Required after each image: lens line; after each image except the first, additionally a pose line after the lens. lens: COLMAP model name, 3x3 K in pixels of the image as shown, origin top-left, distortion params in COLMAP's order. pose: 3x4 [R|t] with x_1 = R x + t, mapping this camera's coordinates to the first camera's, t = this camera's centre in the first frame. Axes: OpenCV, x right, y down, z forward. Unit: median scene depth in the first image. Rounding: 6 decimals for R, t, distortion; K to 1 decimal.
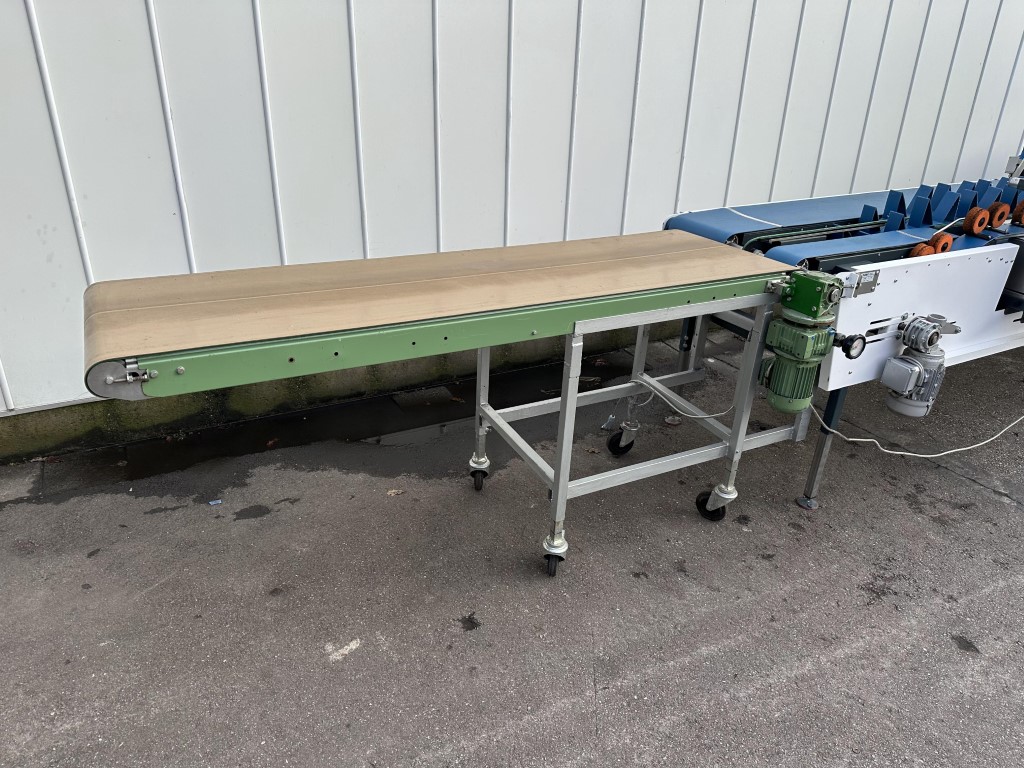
lens RADIAL K [[712.5, 0, 512.0], [0, 712.5, 384.0], [0, 0, 1]] dist [0.037154, -0.001470]
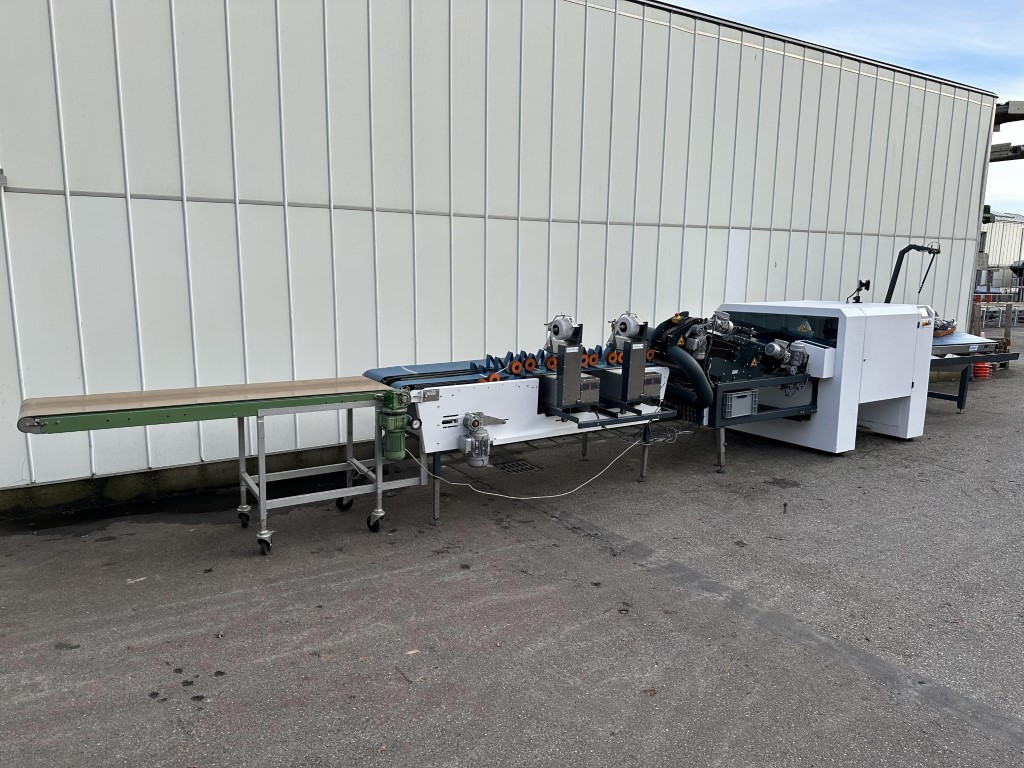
lens RADIAL K [[716.0, 0, 512.0], [0, 716.0, 384.0], [0, 0, 1]] dist [0.009815, -0.000352]
pose [[0.997161, -0.038901, 0.064473, 0.527501], [0.054764, 0.962314, -0.266368, 0.333206], [-0.051682, 0.269143, 0.961713, -0.837558]]
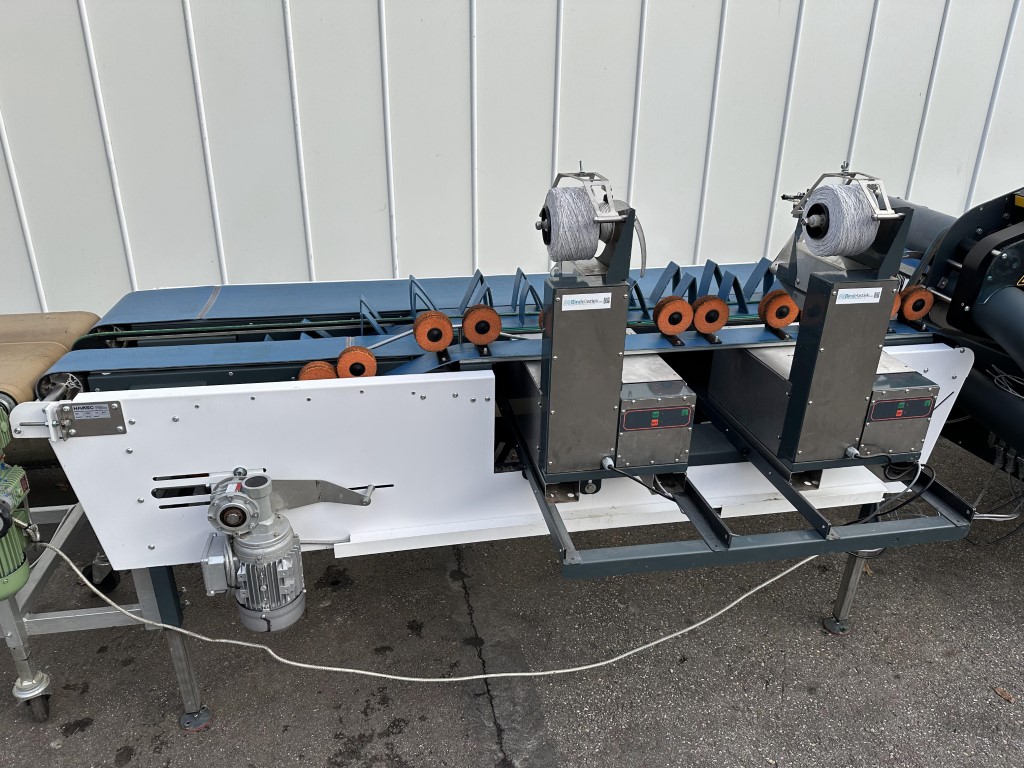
lens RADIAL K [[699.8, 0, 531.3], [0, 699.8, 380.8], [0, 0, 1]] dist [-0.001046, -0.000871]
pose [[0.952537, 0.087666, -0.291527, 0.938384], [-0.104534, 0.993601, -0.042765, -0.170362], [0.285913, 0.071210, 0.955606, 0.456557]]
